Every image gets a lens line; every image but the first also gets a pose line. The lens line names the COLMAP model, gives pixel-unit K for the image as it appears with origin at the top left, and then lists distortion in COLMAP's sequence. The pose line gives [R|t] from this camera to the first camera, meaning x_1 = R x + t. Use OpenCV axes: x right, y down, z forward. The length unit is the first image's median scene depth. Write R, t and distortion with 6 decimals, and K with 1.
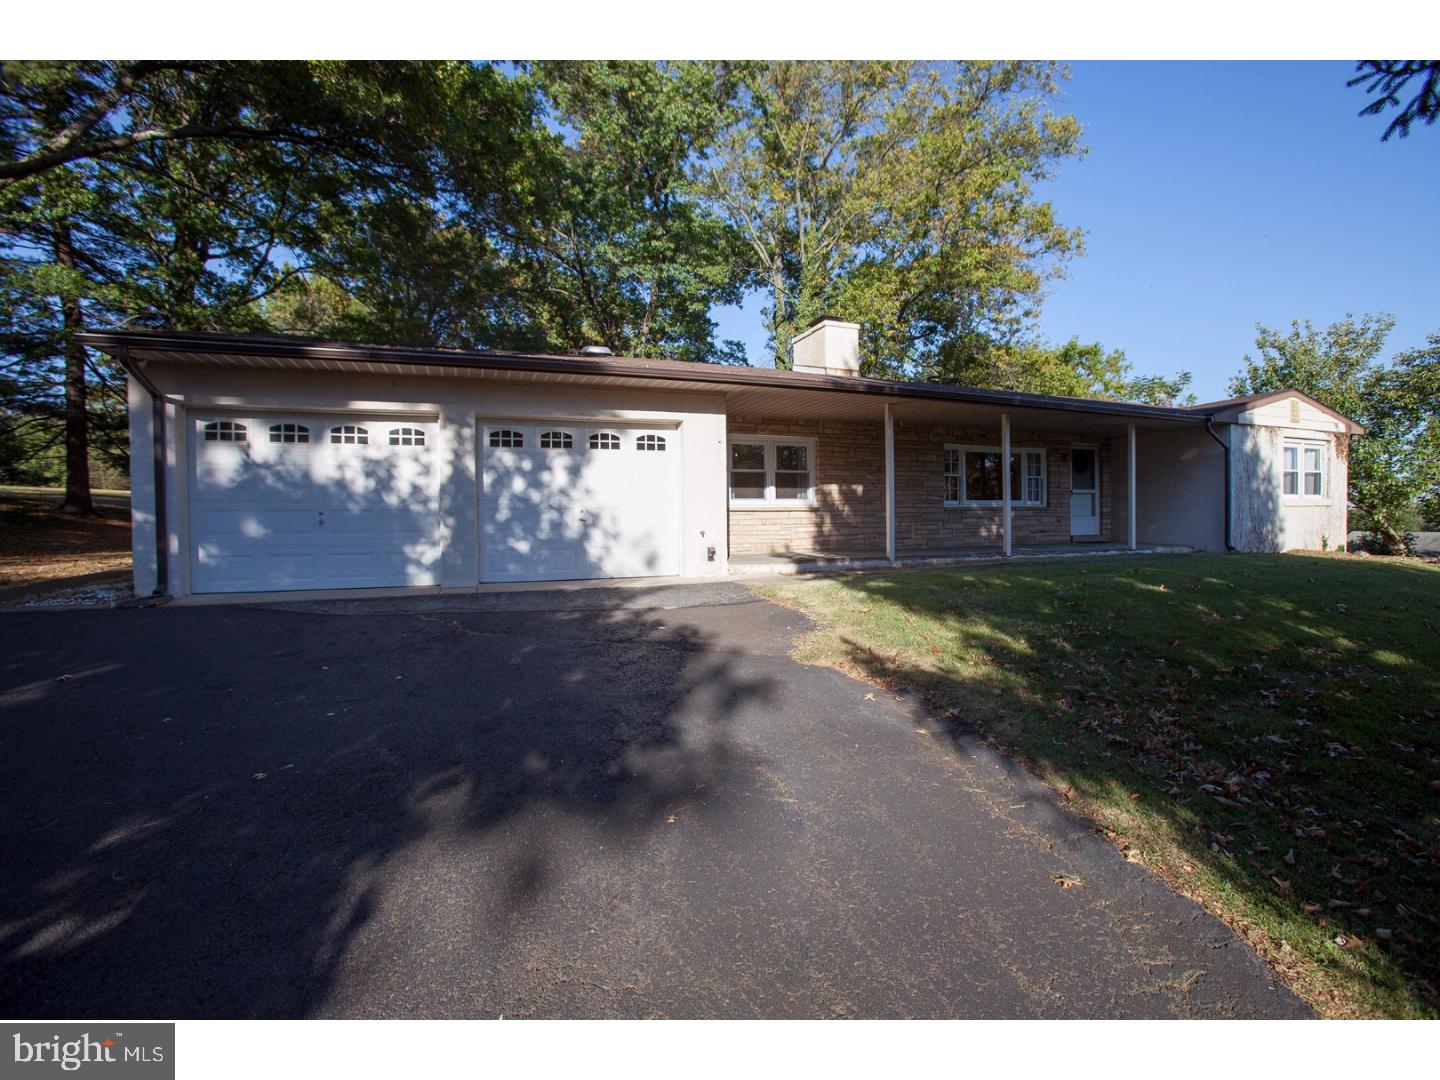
lens RADIAL K [[657.0, 0, 721.1], [0, 657.0, 531.8], [0, 0, 1]] dist [-0.019085, 0.003235]
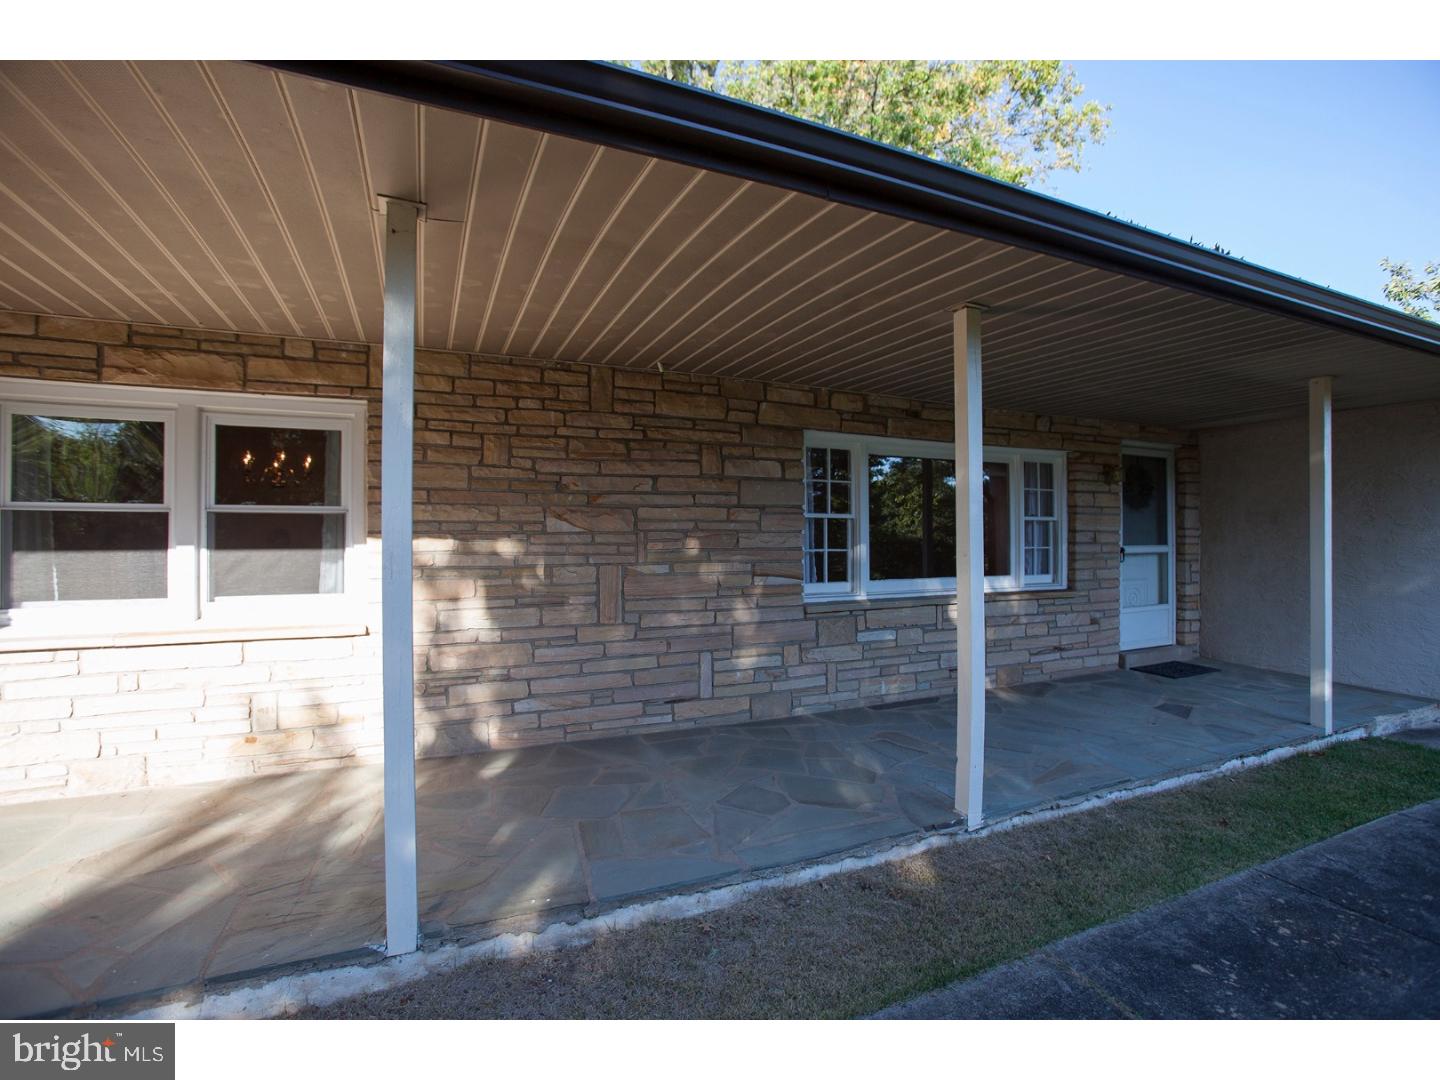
lens RADIAL K [[657.0, 0, 717.6], [0, 657.0, 537.0], [0, 0, 1]] dist [-0.019085, 0.003235]
pose [[0.999469, 0.010404, 0.030884, 0.258903], [-0.009968, 0.999849, -0.014224, -0.063885], [-0.031027, 0.013909, 0.999422, 0.585395]]
